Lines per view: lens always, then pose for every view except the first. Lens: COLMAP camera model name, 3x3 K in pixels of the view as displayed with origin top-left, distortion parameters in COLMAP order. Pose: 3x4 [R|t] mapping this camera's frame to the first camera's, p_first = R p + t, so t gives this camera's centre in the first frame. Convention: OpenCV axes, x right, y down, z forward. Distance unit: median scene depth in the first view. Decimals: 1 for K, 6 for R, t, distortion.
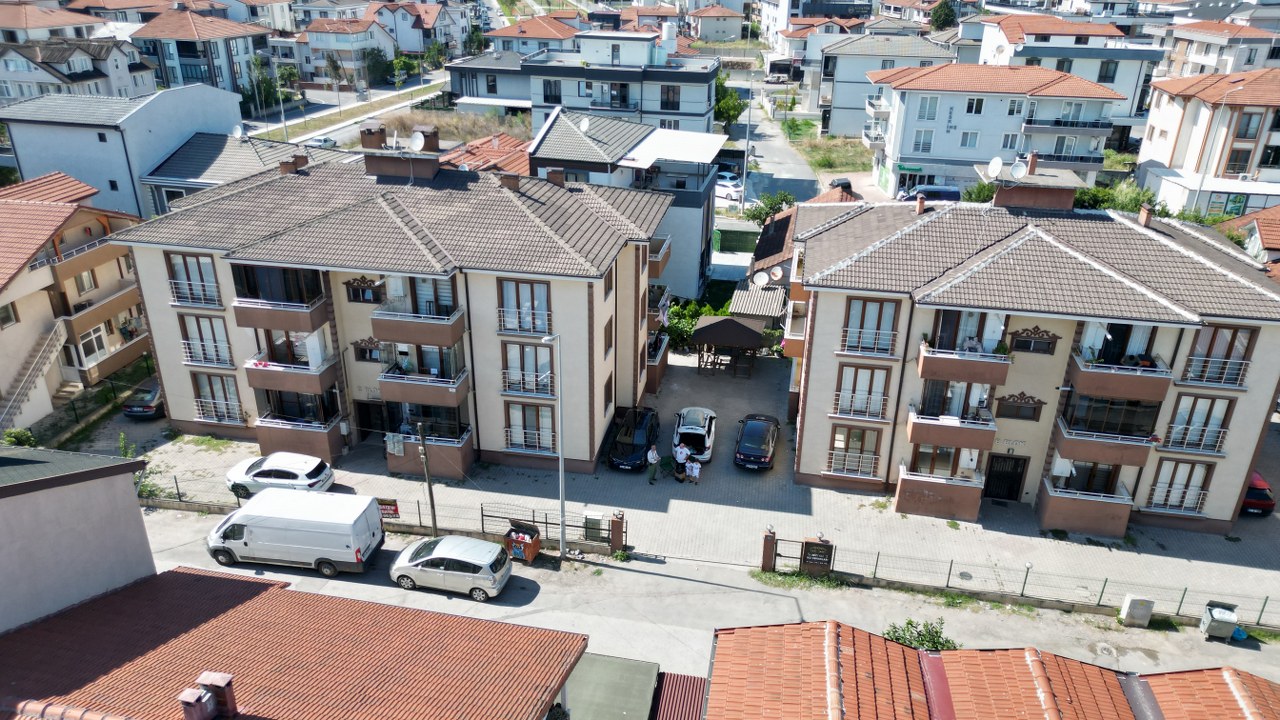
lens RADIAL K [[895.7, 0, 642.7], [0, 895.7, 358.5], [0, 0, 1]] dist [0.067176, -0.070460]
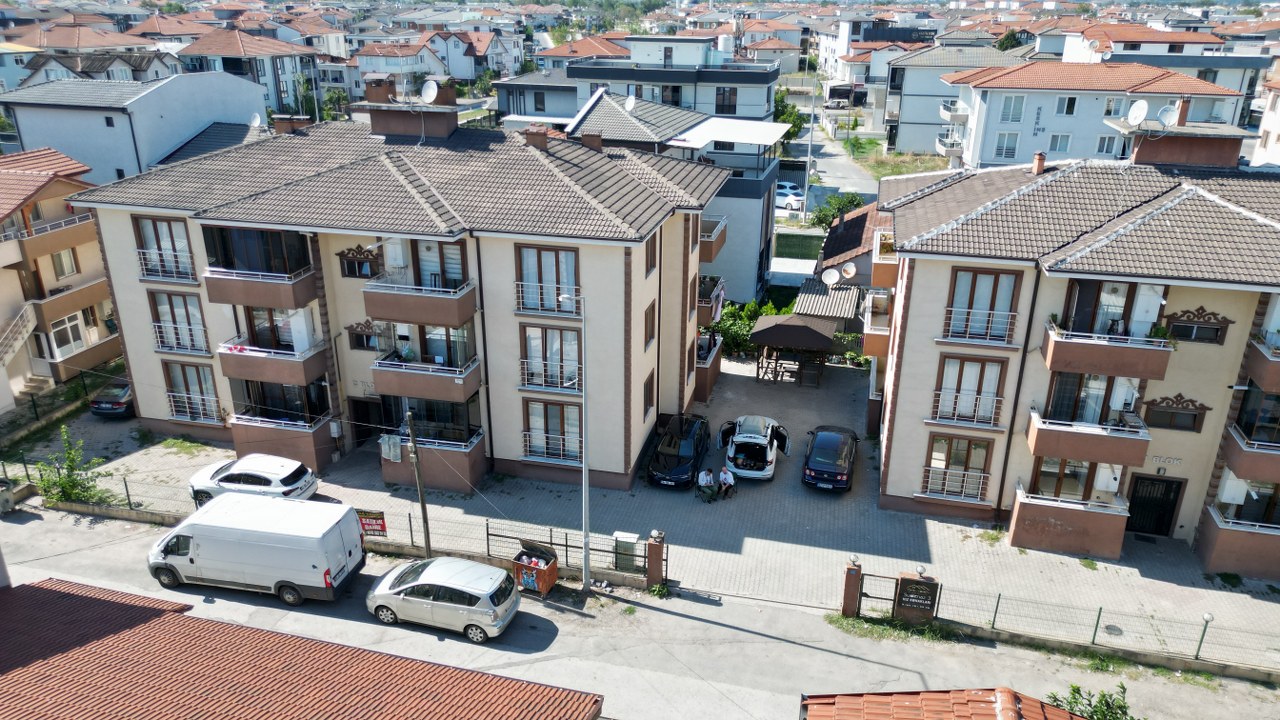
lens RADIAL K [[895.7, 0, 643.9], [0, 895.7, 358.4], [0, 0, 1]] dist [0.067176, -0.070460]
pose [[0.998386, 0.014665, -0.054868, 0.001825], [-0.017478, 0.998538, -0.051150, 0.051020], [0.054038, 0.052027, 0.997183, 0.180429]]
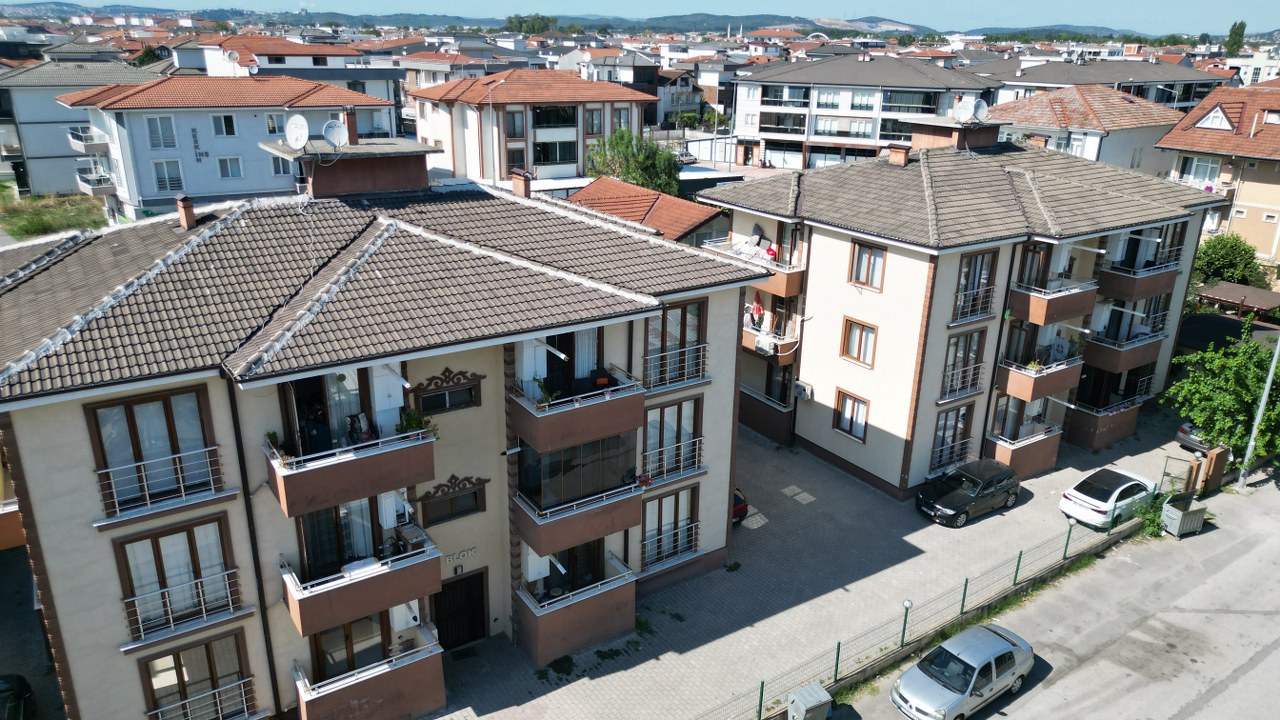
lens RADIAL K [[895.7, 0, 643.6], [0, 895.7, 357.9], [0, 0, 1]] dist [0.067176, -0.070460]
pose [[0.713211, -0.240393, 0.658438, 0.117230], [0.284744, 0.957717, 0.041228, -0.026663], [-0.640508, 0.158082, 0.751505, 0.408651]]
